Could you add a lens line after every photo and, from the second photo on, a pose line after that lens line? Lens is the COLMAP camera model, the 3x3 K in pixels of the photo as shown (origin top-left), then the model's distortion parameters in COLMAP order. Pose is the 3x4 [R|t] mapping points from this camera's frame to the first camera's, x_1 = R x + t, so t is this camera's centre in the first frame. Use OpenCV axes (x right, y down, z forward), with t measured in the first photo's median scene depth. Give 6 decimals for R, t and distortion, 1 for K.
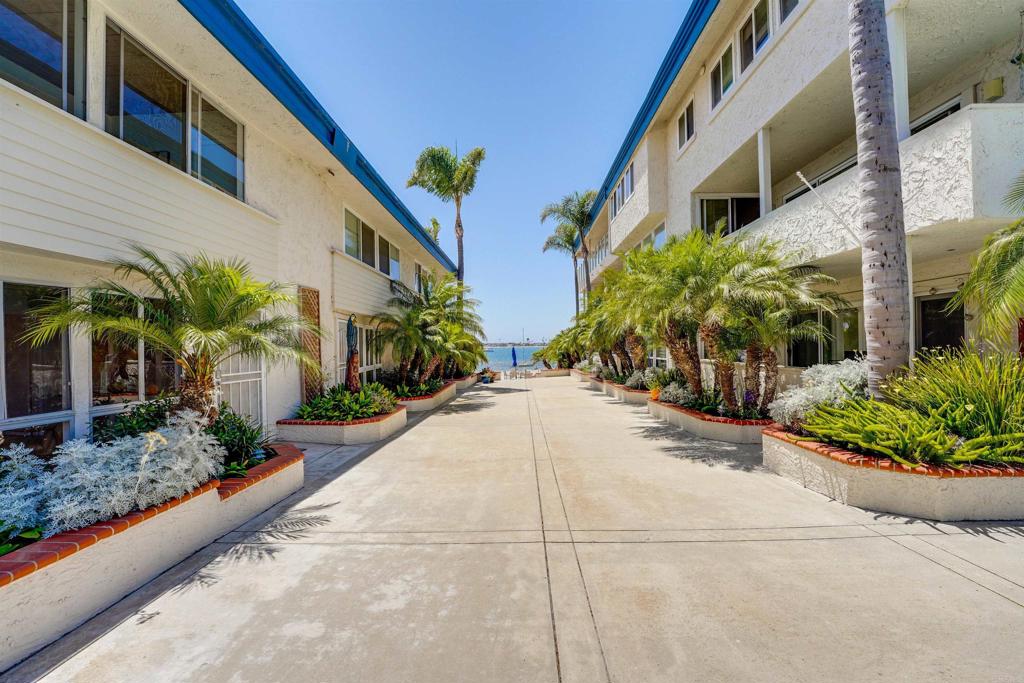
lens RADIAL K [[420.1, 0, 512.0], [0, 420.1, 341.5], [0, 0, 1]] dist [-0.021337, 0.000156]
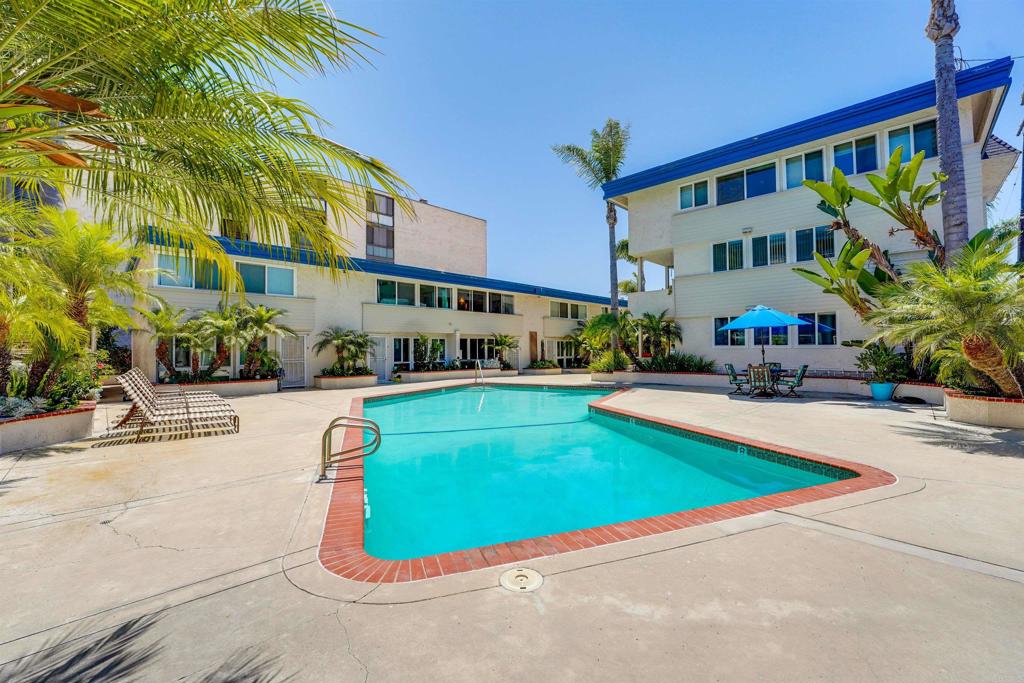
lens RADIAL K [[420.1, 0, 512.0], [0, 420.1, 341.5], [0, 0, 1]] dist [-0.021337, 0.000156]
pose [[0.730289, -0.009593, -0.683071, 1.932304], [0.005936, 0.999953, -0.007698, -0.023217], [0.683112, 0.001567, 0.730312, -1.823431]]
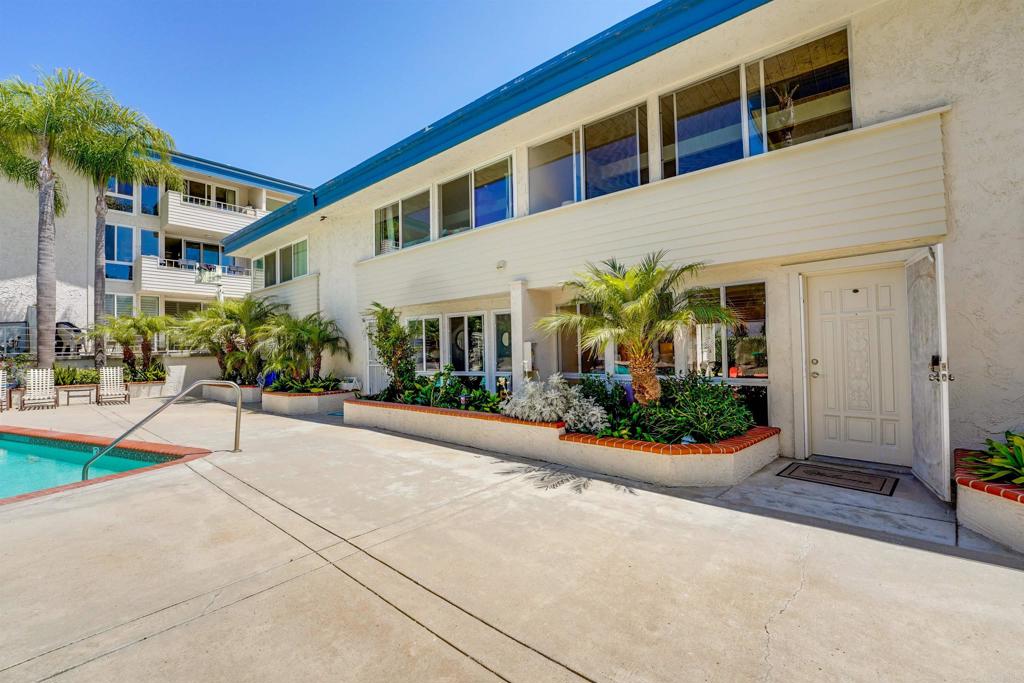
lens RADIAL K [[430.4, 0, 519.9], [0, 430.4, 340.9], [0, 0, 1]] dist [-0.027310, 0.000086]
pose [[-0.616238, 0.005375, -0.787542, 0.261040], [0.032827, 0.999283, -0.018866, 0.030091], [0.786876, -0.037478, -0.615972, 0.853356]]
